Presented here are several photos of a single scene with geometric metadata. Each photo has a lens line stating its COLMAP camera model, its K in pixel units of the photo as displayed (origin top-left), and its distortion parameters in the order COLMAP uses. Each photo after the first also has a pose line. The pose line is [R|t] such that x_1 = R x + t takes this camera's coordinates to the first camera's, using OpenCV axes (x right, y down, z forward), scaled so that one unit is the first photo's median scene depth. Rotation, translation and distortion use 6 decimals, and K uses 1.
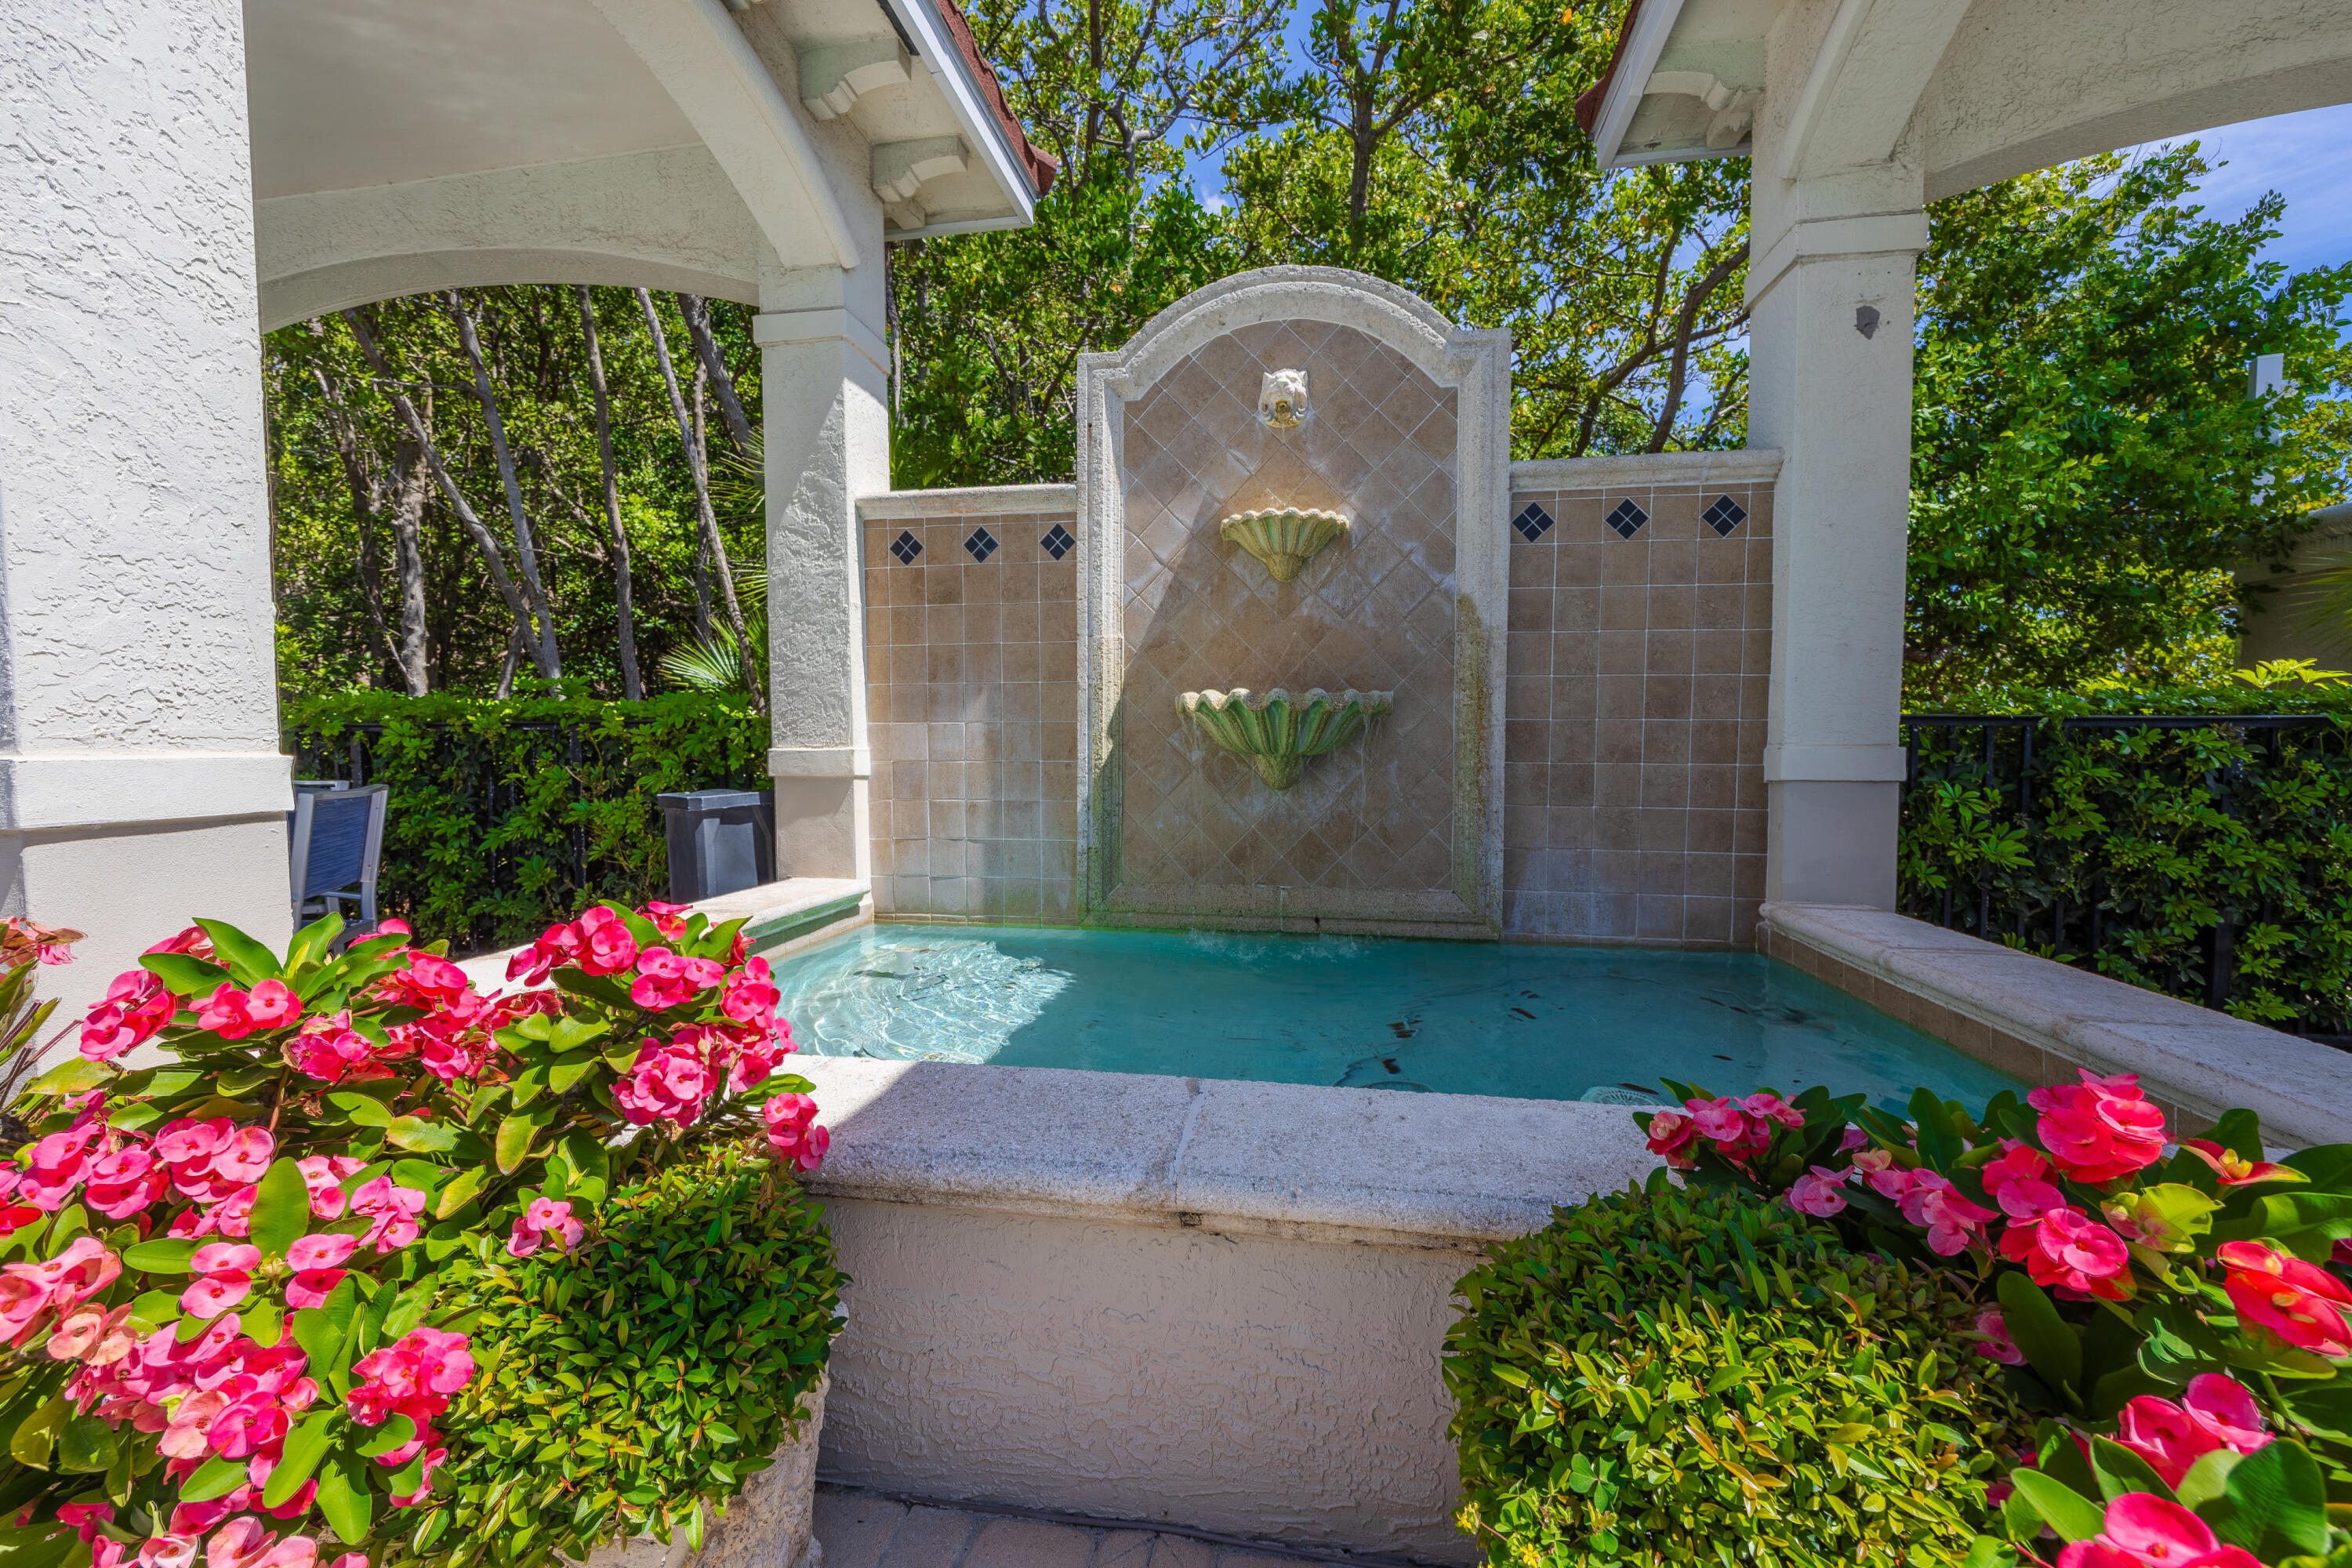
lens RADIAL K [[904.2, 0, 1177.1], [0, 904.2, 784.3], [0, 0, 1]] dist [-0.000447, 0.000091]
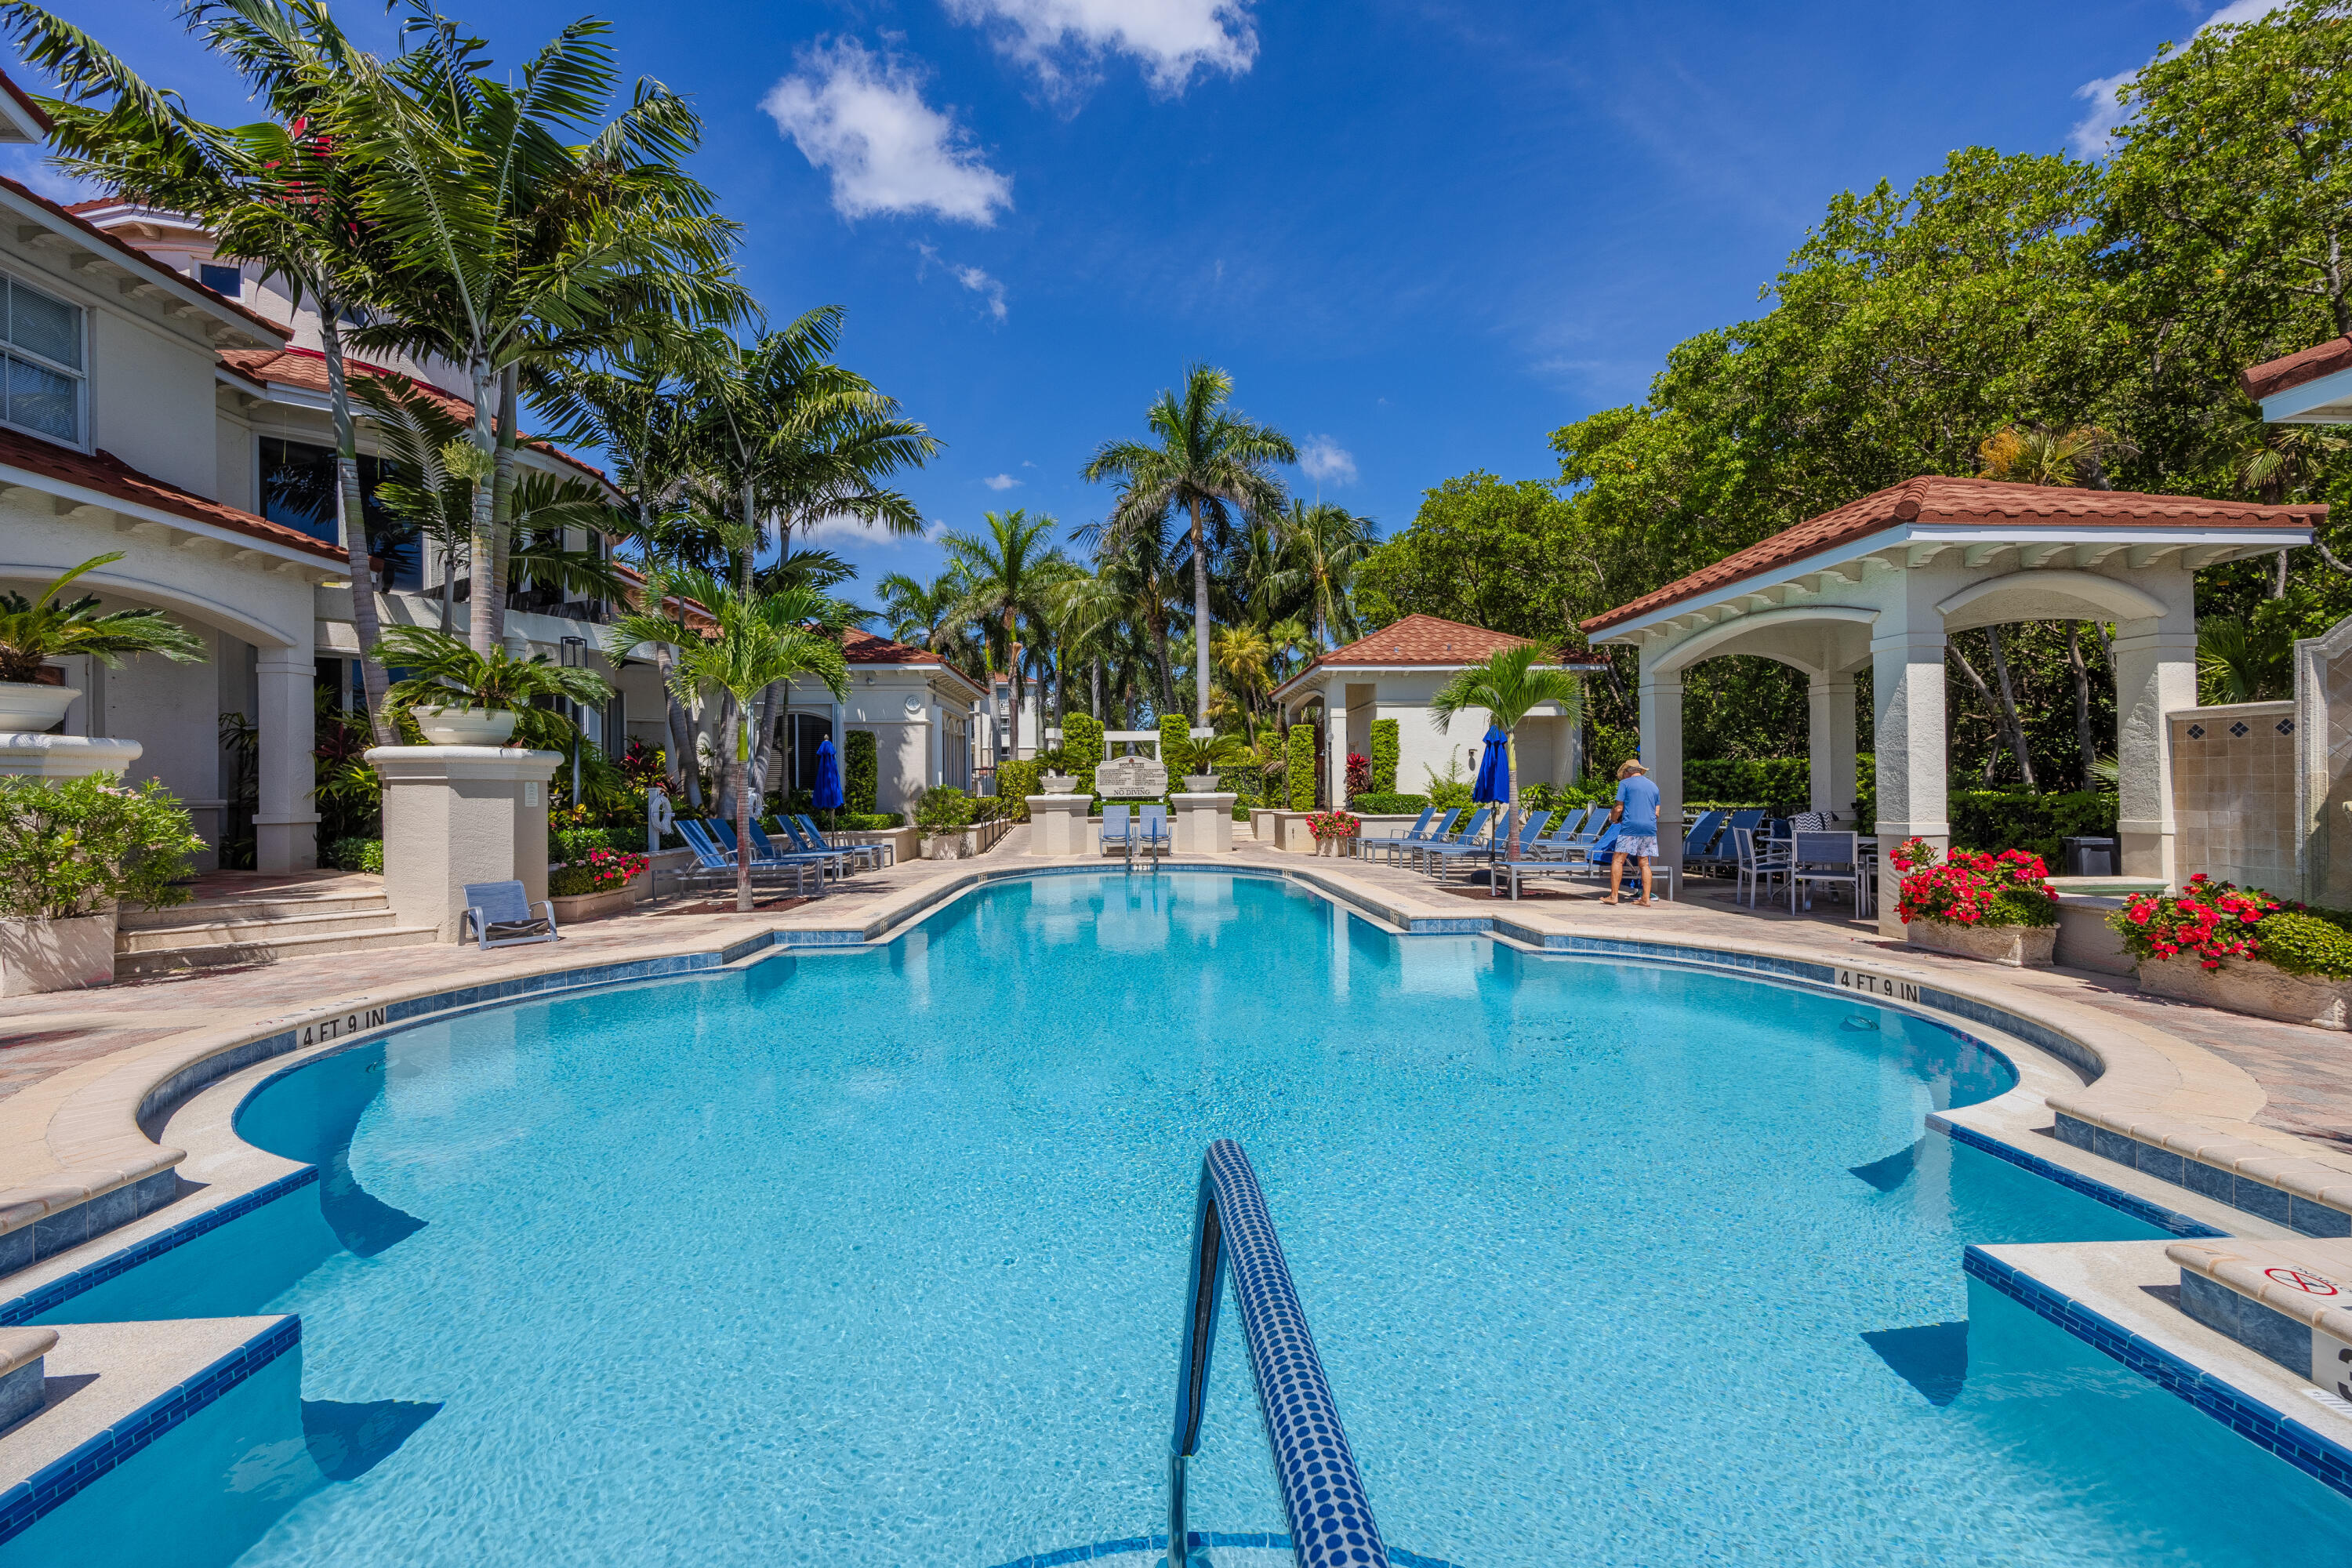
lens RADIAL K [[904.2, 0, 1177.1], [0, 904.2, 784.3], [0, 0, 1]] dist [-0.000447, 0.000091]
pose [[0.211502, -0.005474, -0.977362, 1.369303], [-0.041755, 0.999021, -0.014631, 0.003942], [0.976485, 0.043904, 0.211066, -1.946497]]
